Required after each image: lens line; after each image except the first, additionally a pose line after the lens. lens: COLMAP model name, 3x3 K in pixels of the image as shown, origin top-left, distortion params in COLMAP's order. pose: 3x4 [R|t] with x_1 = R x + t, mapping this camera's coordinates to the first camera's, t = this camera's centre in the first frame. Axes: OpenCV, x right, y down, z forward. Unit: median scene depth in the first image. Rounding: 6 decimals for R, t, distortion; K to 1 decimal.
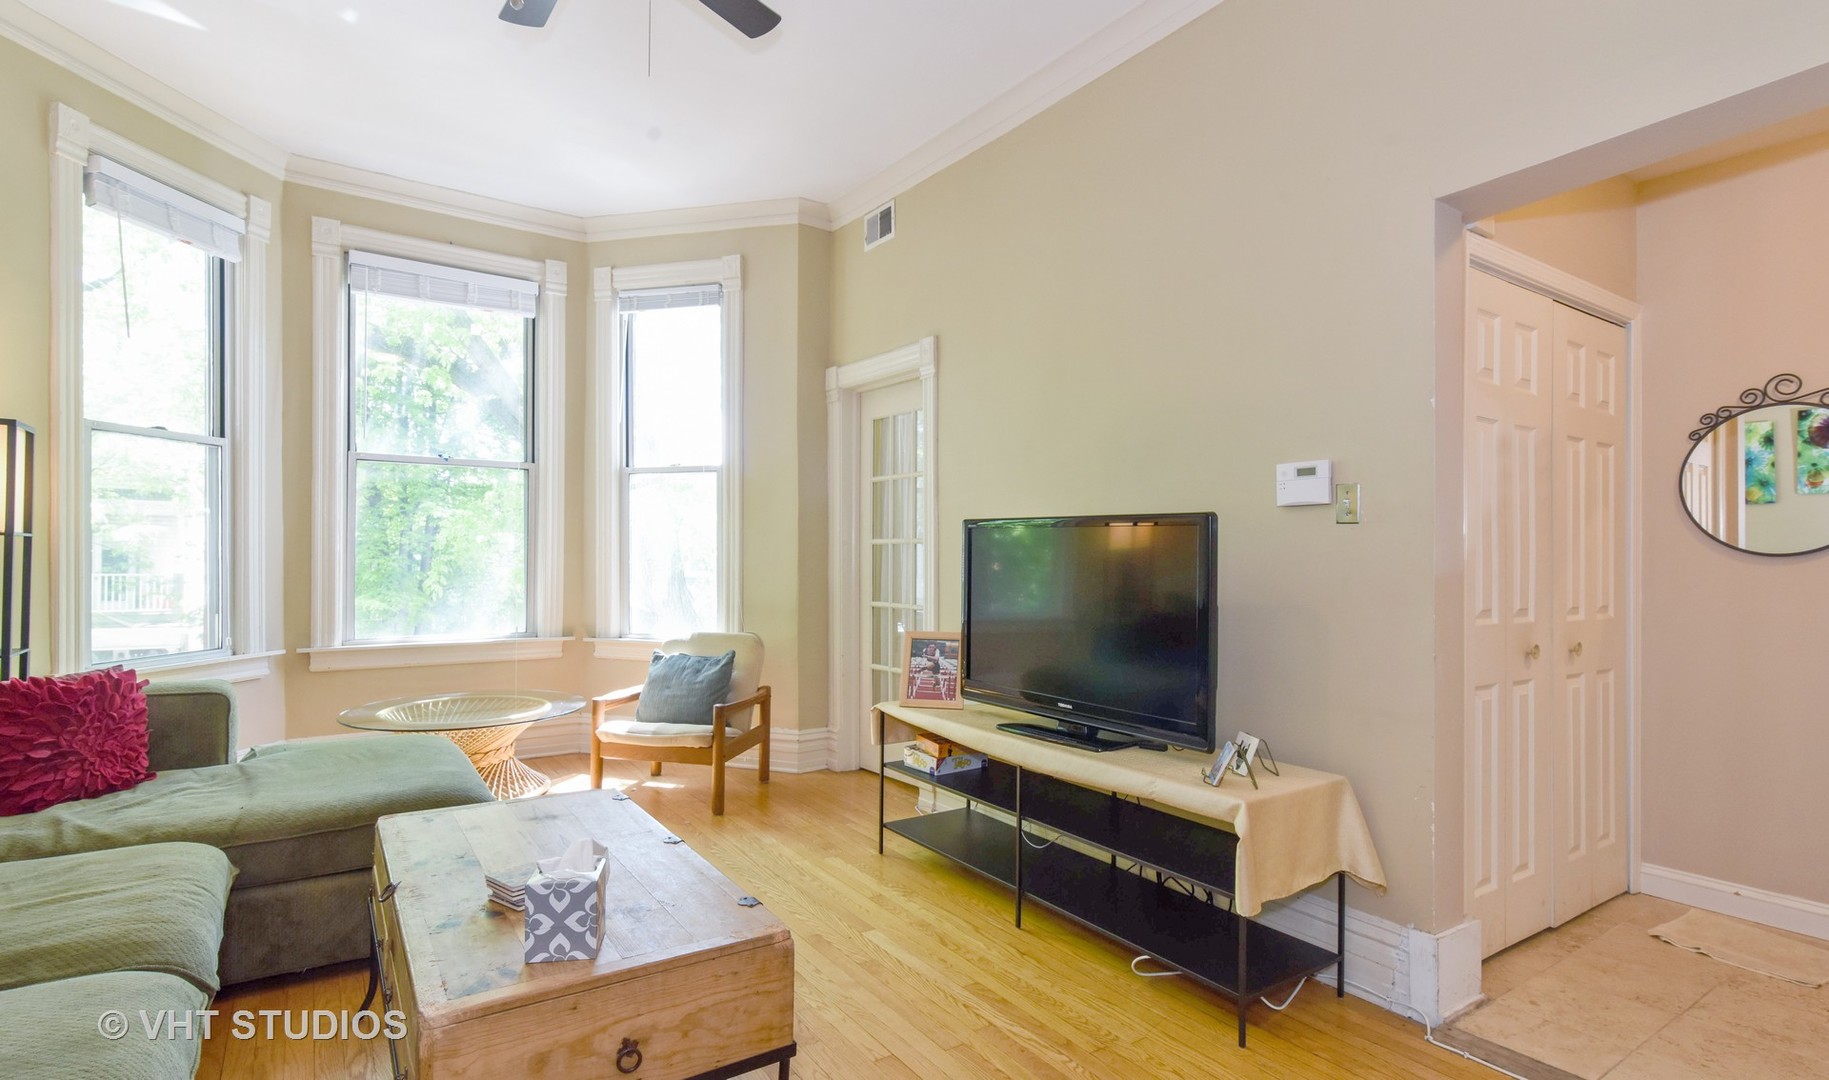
lens RADIAL K [[876.0, 0, 913.1], [0, 876.0, 550.5], [0, 0, 1]] dist [-0.001771, -0.000224]
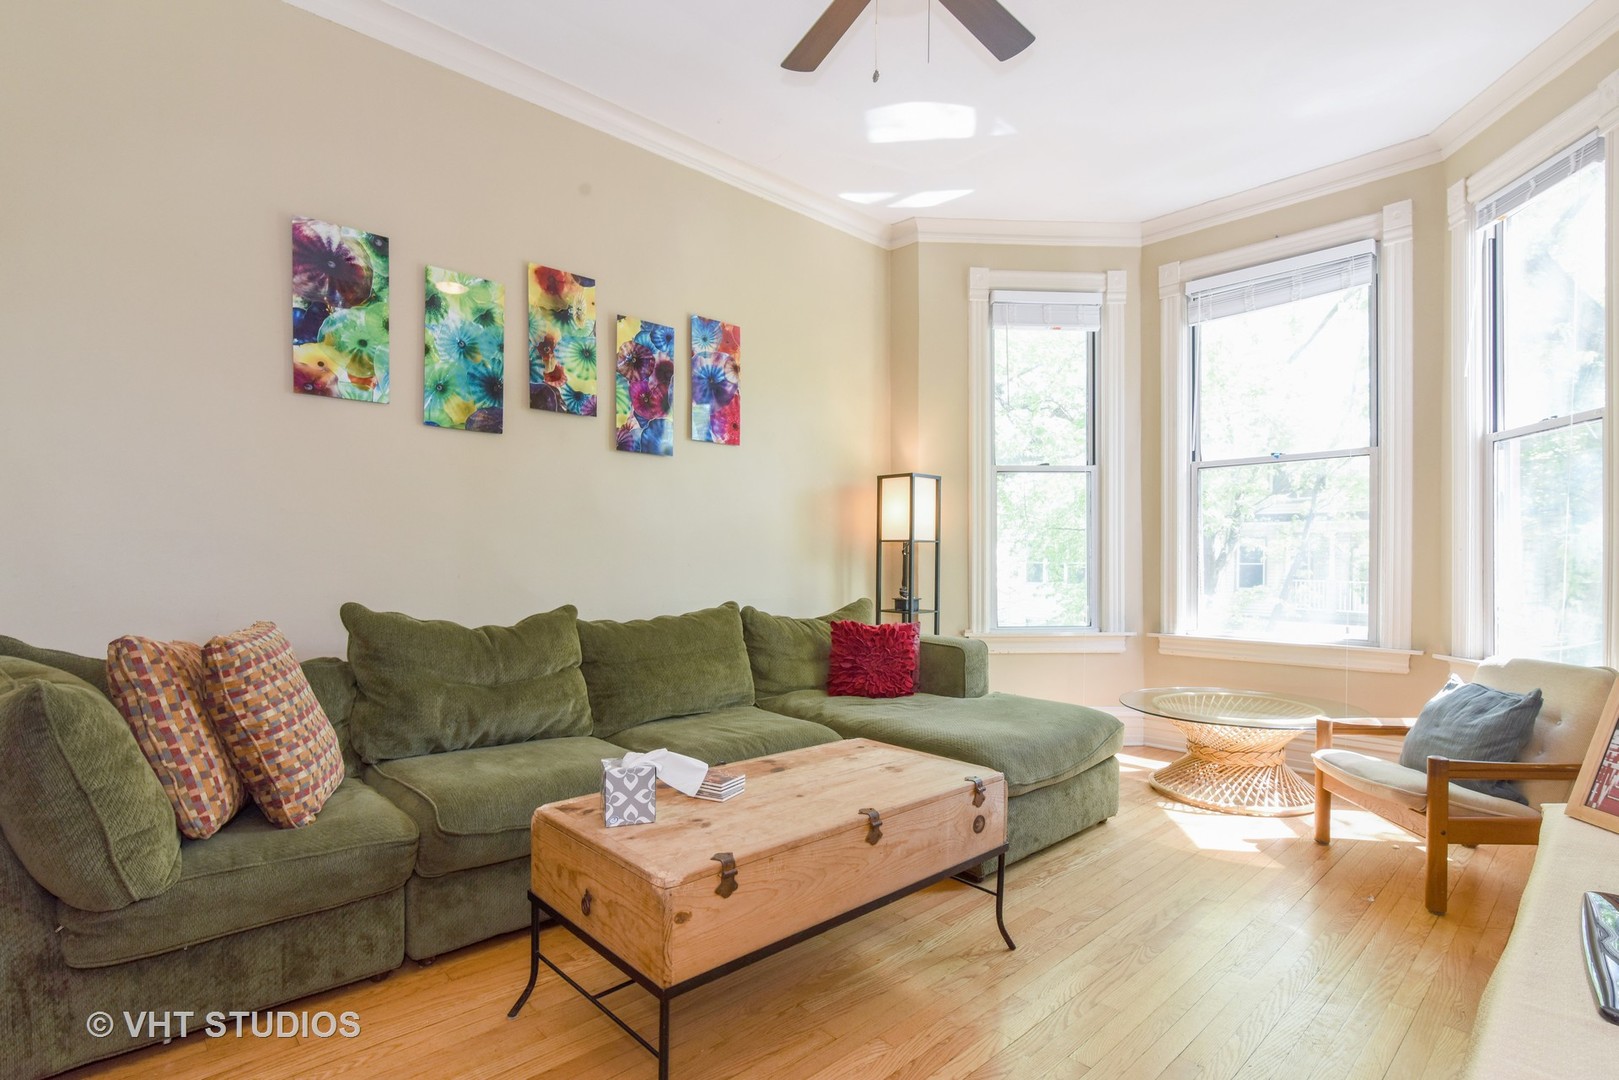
lens RADIAL K [[794.3, 0, 802.5], [0, 794.3, 563.7], [0, 0, 1]] dist [-0.013680, 0.000455]
pose [[0.139767, -0.007433, -0.990156, 0.299187], [0.003609, 0.999969, -0.006997, 0.023112], [0.990178, -0.002596, 0.139790, 0.378846]]
